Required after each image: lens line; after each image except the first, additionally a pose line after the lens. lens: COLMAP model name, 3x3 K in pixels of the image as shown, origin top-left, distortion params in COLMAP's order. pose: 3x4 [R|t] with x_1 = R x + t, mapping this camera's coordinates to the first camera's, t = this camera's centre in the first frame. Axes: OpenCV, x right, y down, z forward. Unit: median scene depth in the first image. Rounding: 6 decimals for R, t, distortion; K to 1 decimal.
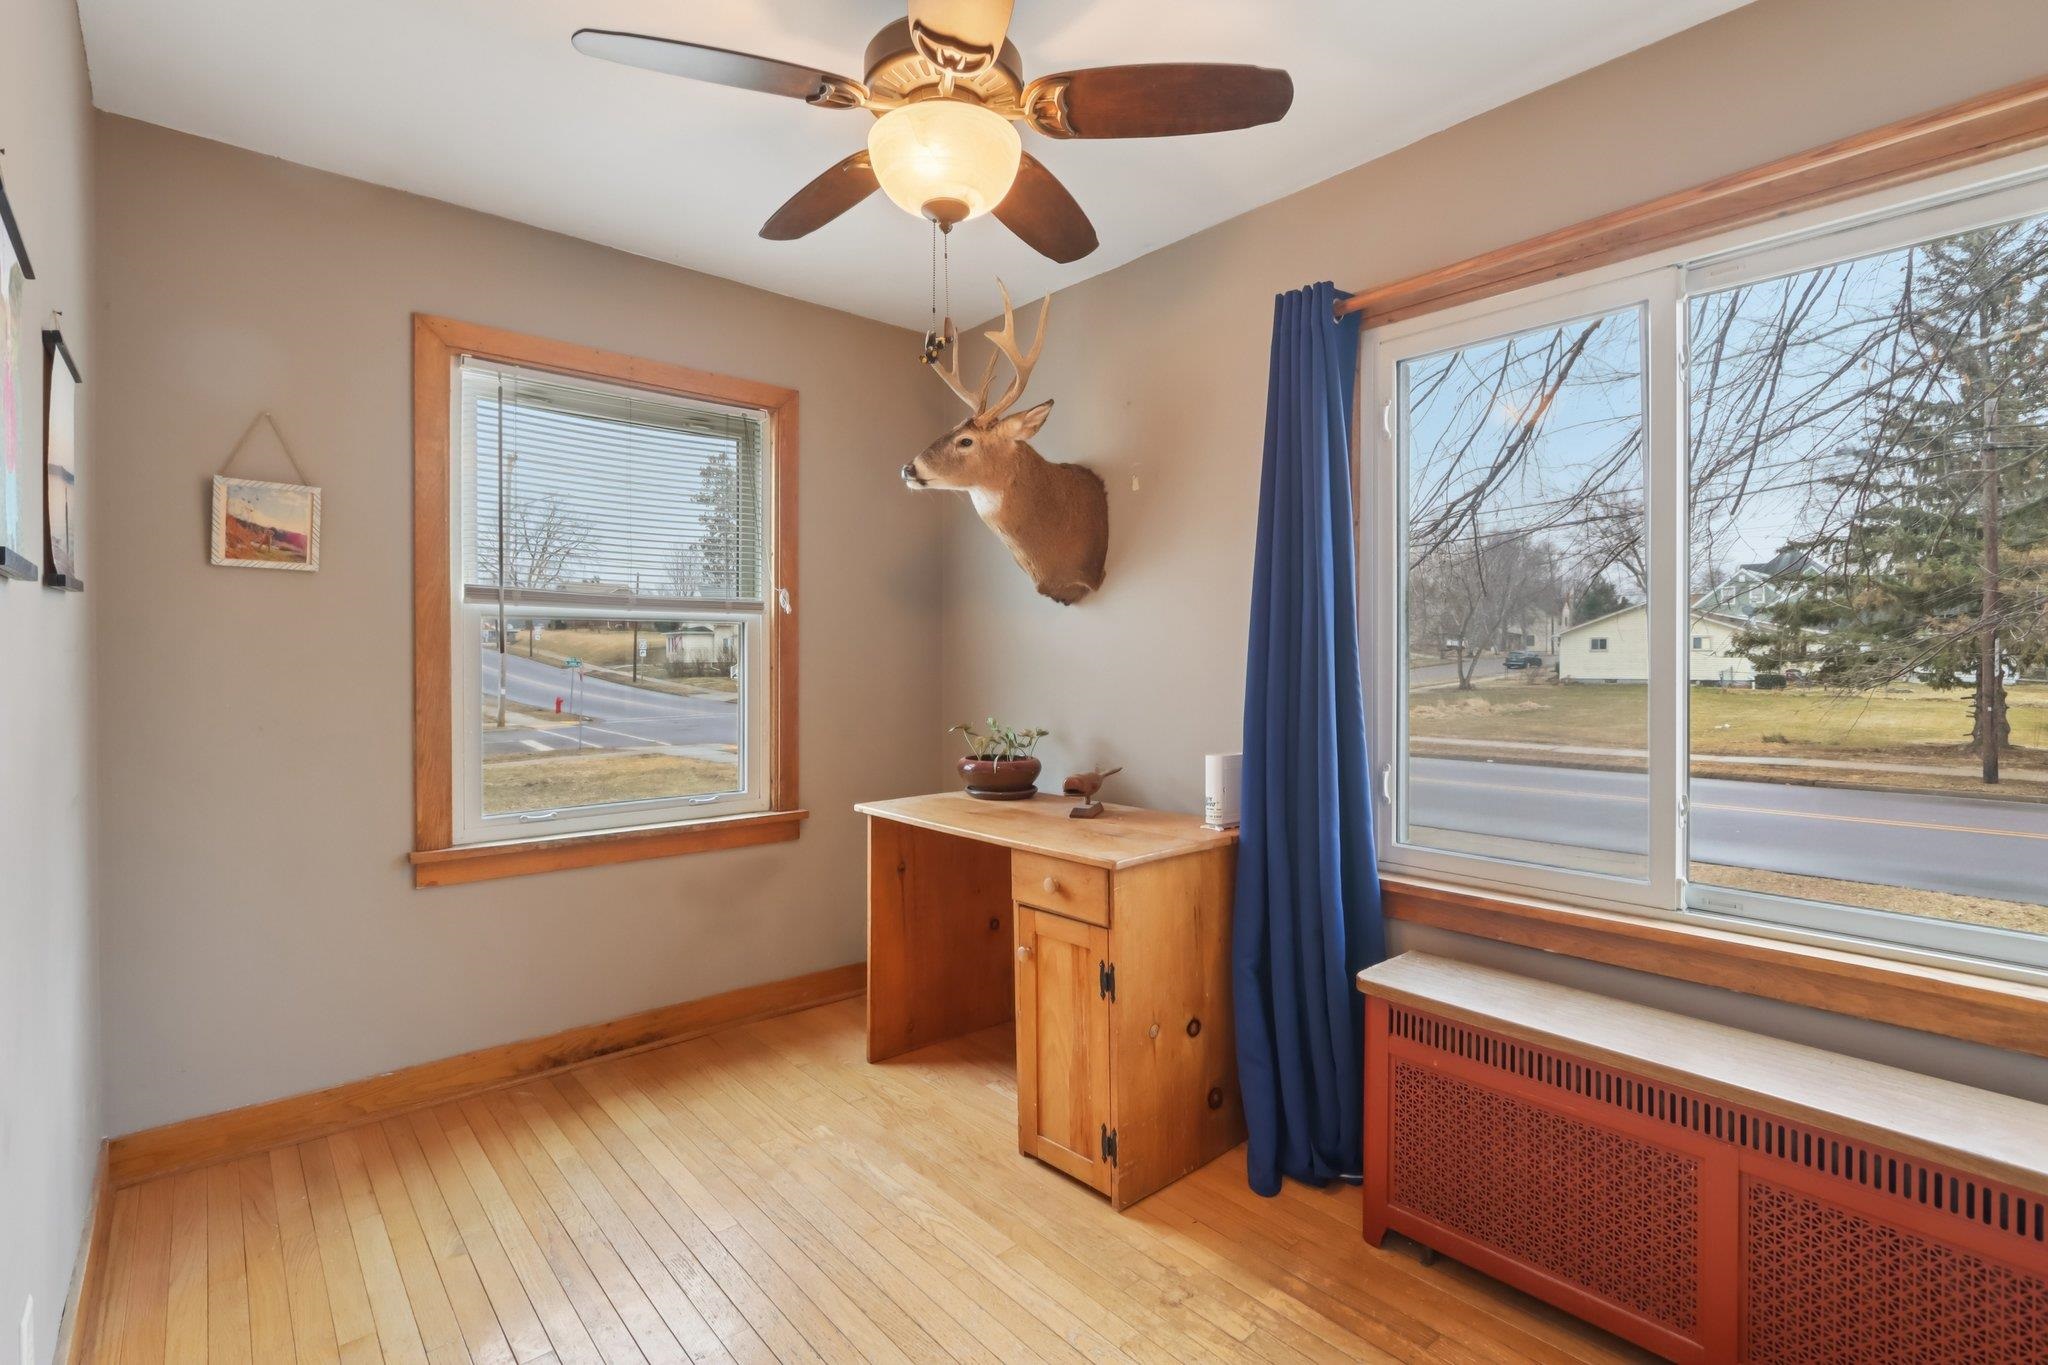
lens RADIAL K [[949.4, 0, 1028.1], [0, 949.4, 664.0], [0, 0, 1]] dist [-0.015008, 0.001984]
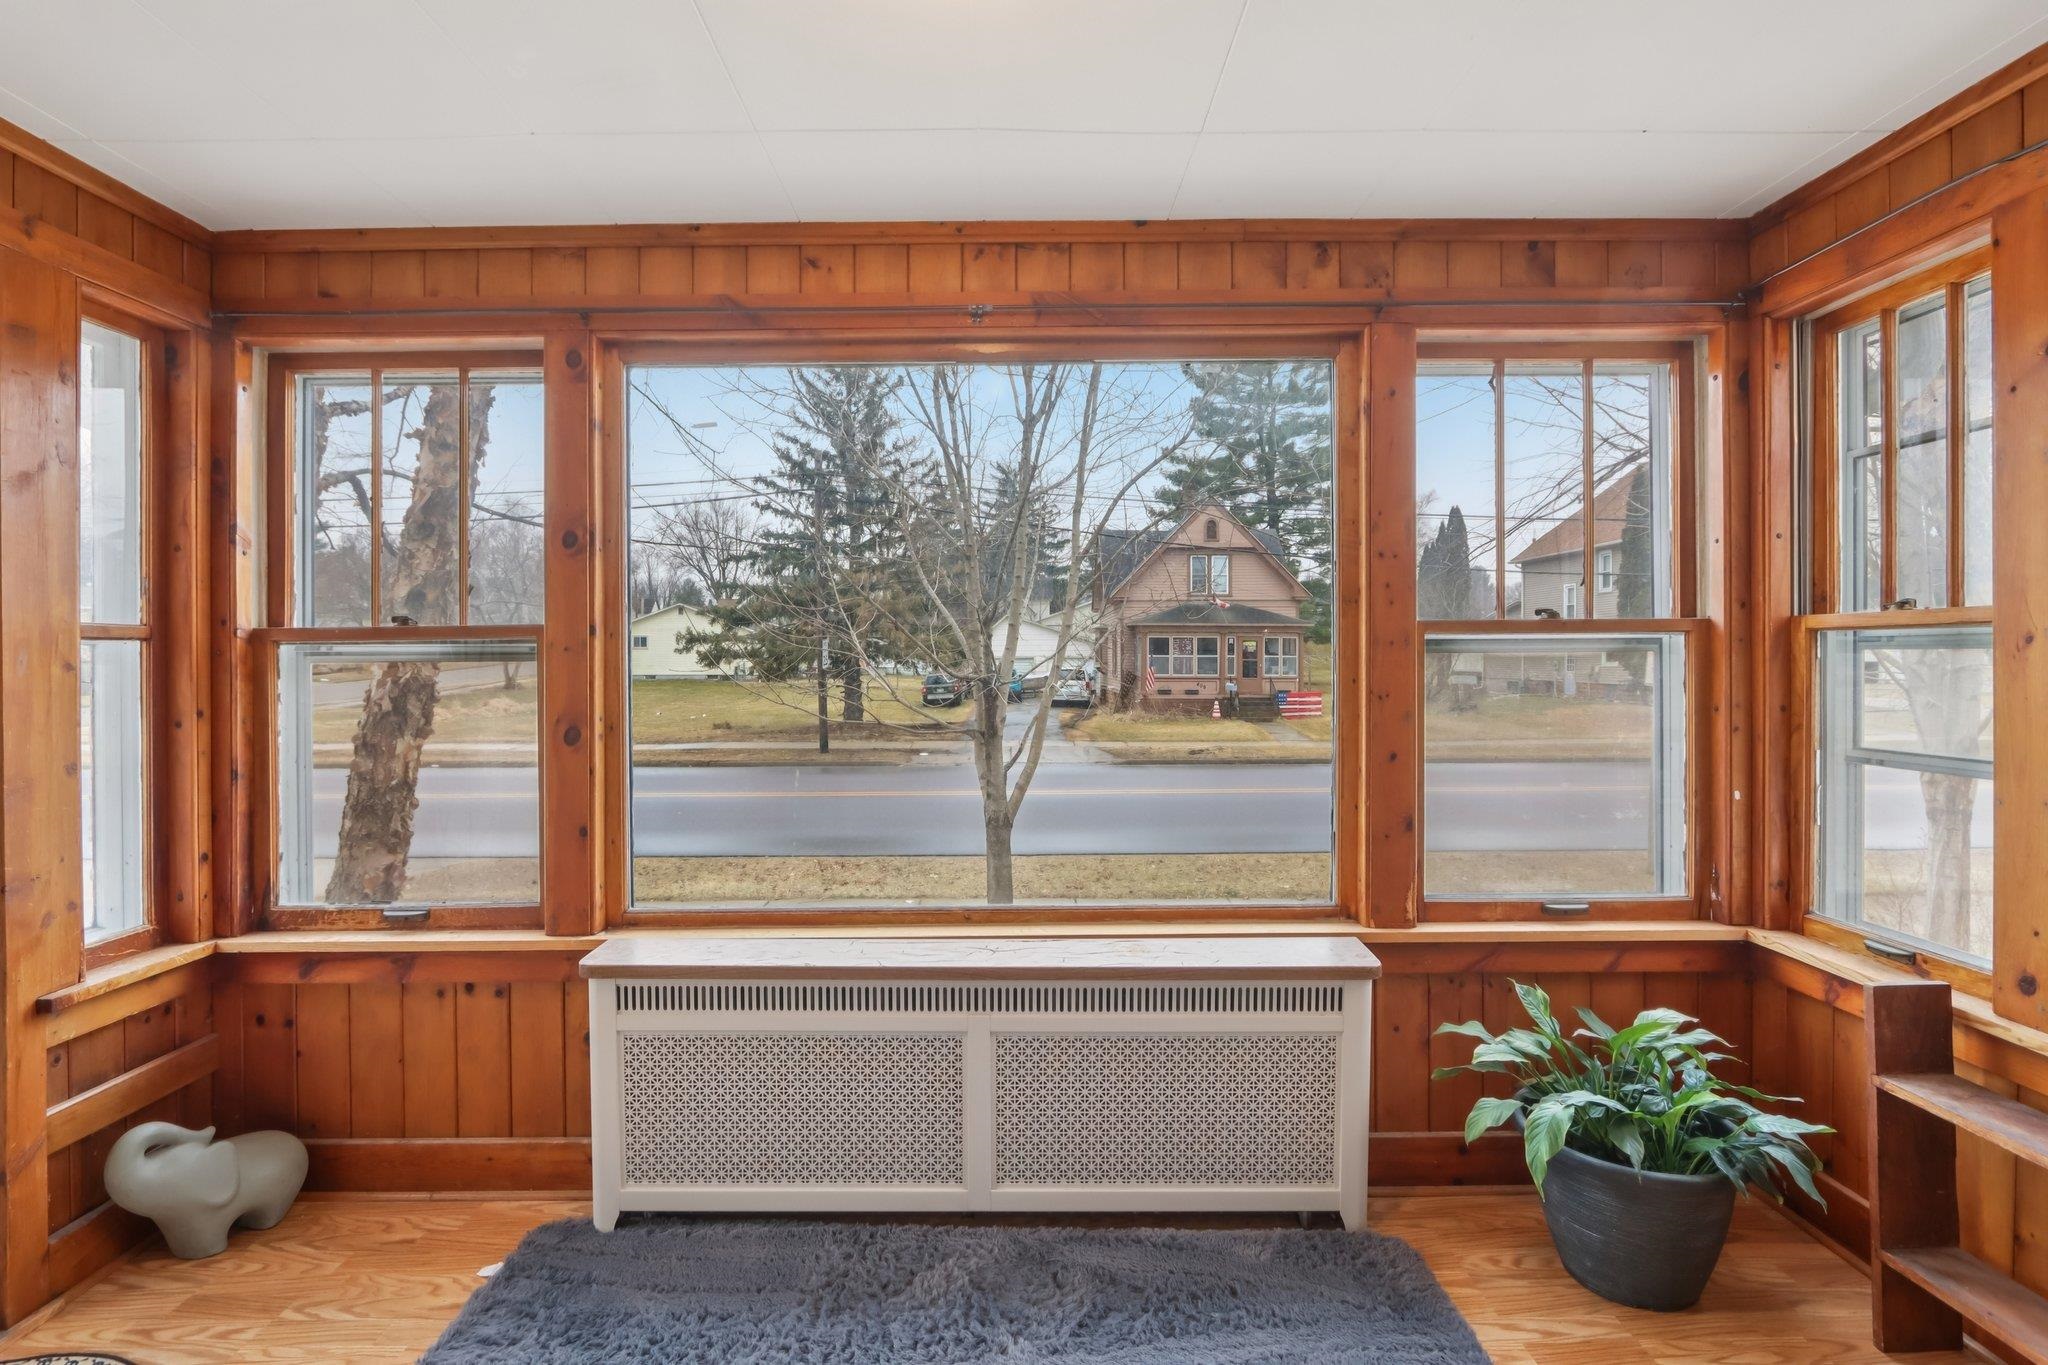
lens RADIAL K [[949.4, 0, 1054.7], [0, 949.4, 660.3], [0, 0, 1]] dist [-0.015008, 0.001984]
pose [[0.646534, -0.002925, 0.762880, 0.197536], [0.004358, 0.999990, 0.000141, 0.002227], [-0.762873, 0.003233, 0.646541, -0.056987]]
